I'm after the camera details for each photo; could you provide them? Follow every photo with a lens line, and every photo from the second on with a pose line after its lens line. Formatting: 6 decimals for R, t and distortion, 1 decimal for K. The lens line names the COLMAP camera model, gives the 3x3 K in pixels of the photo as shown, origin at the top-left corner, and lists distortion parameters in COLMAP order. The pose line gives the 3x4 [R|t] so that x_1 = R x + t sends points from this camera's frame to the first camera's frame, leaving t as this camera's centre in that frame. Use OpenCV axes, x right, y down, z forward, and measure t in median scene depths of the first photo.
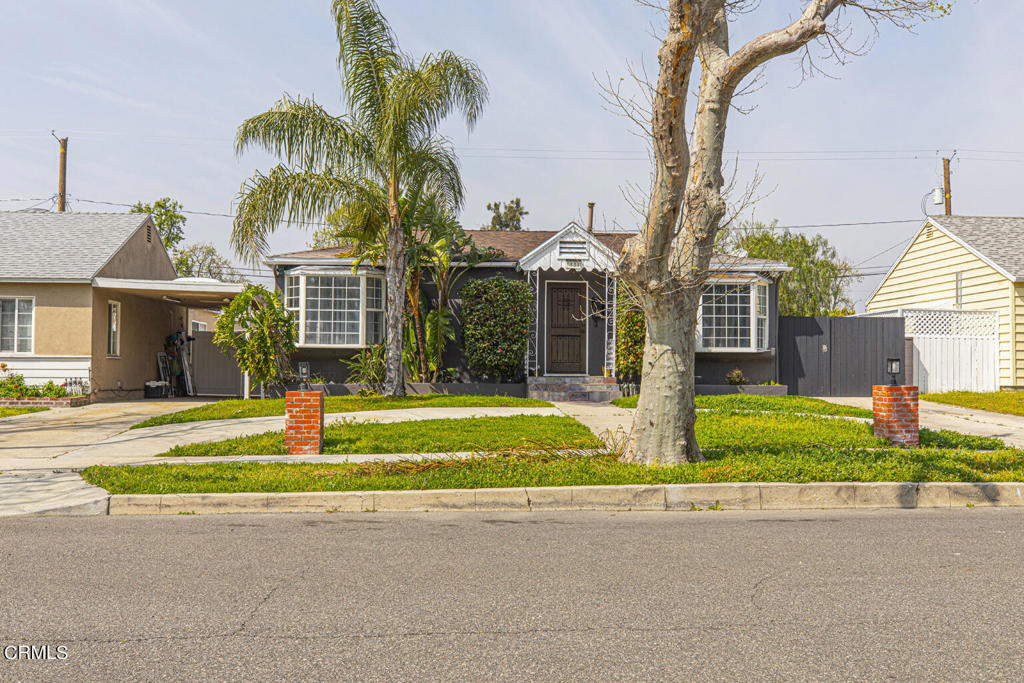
lens RADIAL K [[1056.3, 0, 512.0], [0, 1056.3, 341.5], [0, 0, 1]] dist [-0.063018, -0.004865]
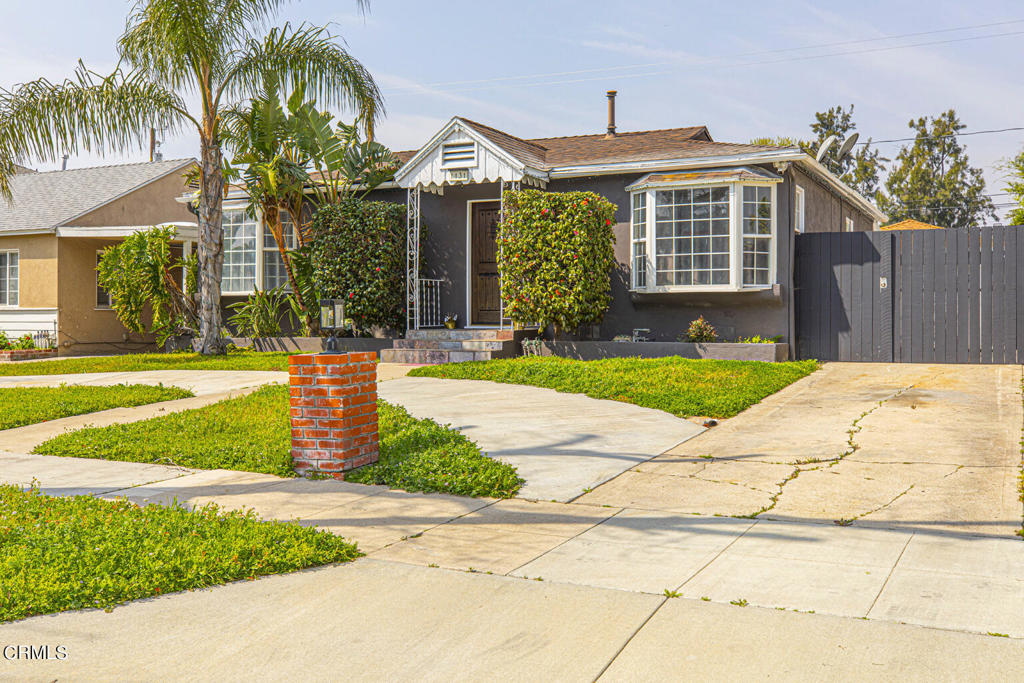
lens RADIAL K [[1047.8, 0, 512.3], [0, 1047.8, 308.7], [0, 0, 1]] dist [-0.039765, 0.001386]
pose [[0.847140, -0.009602, -0.531284, 0.469040], [0.019042, 0.999743, 0.012294, 0.010492], [0.531029, -0.020531, 0.847105, 0.404573]]
